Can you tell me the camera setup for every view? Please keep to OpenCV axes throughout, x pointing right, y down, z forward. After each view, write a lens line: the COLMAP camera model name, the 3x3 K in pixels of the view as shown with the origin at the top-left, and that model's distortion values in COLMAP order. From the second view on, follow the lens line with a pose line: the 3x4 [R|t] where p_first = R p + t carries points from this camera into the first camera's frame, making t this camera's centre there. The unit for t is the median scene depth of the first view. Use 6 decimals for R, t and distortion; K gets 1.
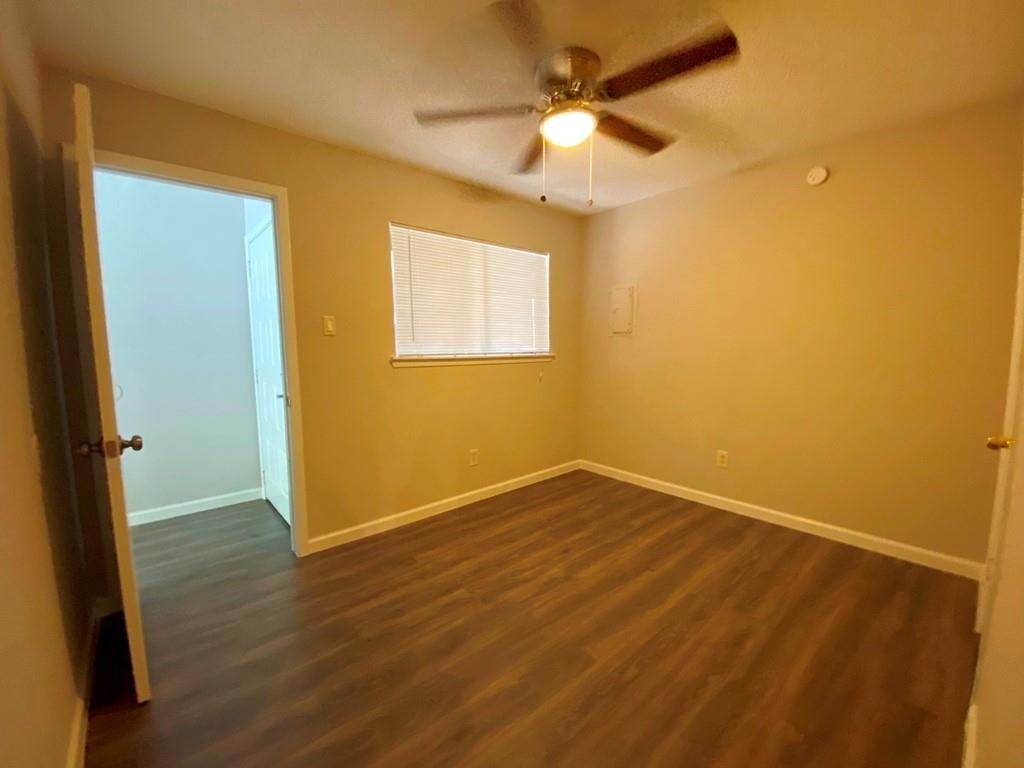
lens RADIAL K [[418.2, 0, 510.3], [0, 418.2, 385.6], [0, 0, 1]] dist [0.031214, -0.024916]
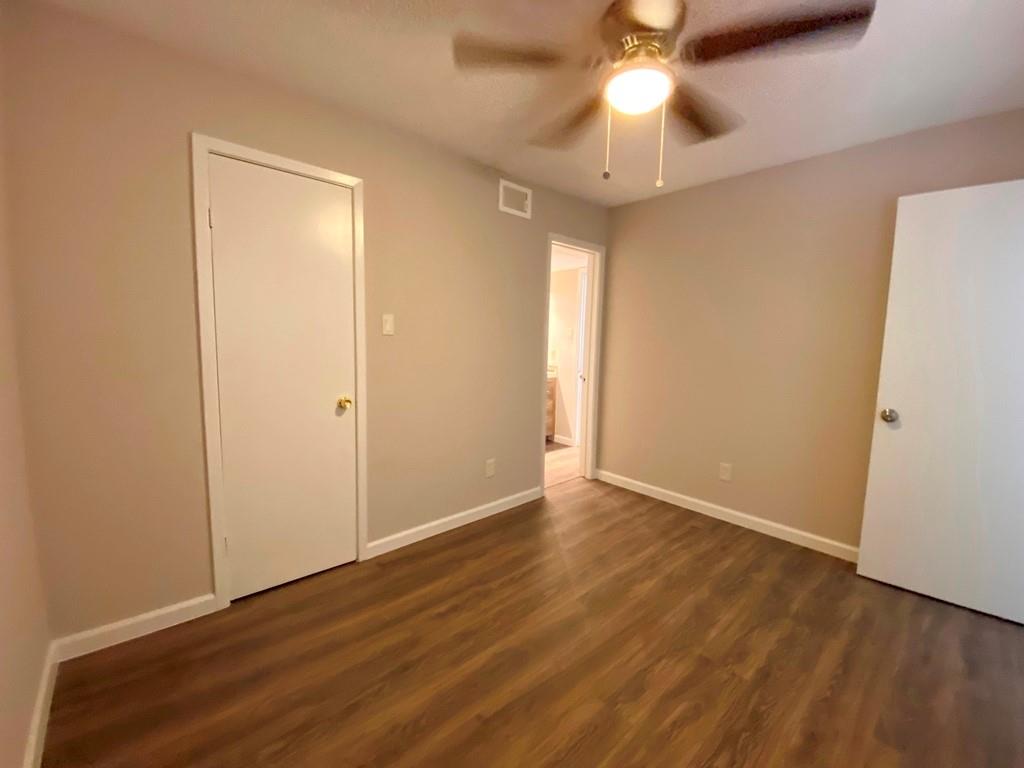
lens RADIAL K [[418.2, 0, 510.3], [0, 418.2, 385.6], [0, 0, 1]] dist [0.031214, -0.024916]
pose [[-0.999844, -0.012070, -0.012866, 0.354679], [-0.014578, 0.975989, 0.217332, -0.203153], [0.009934, 0.217486, -0.976013, 1.740832]]
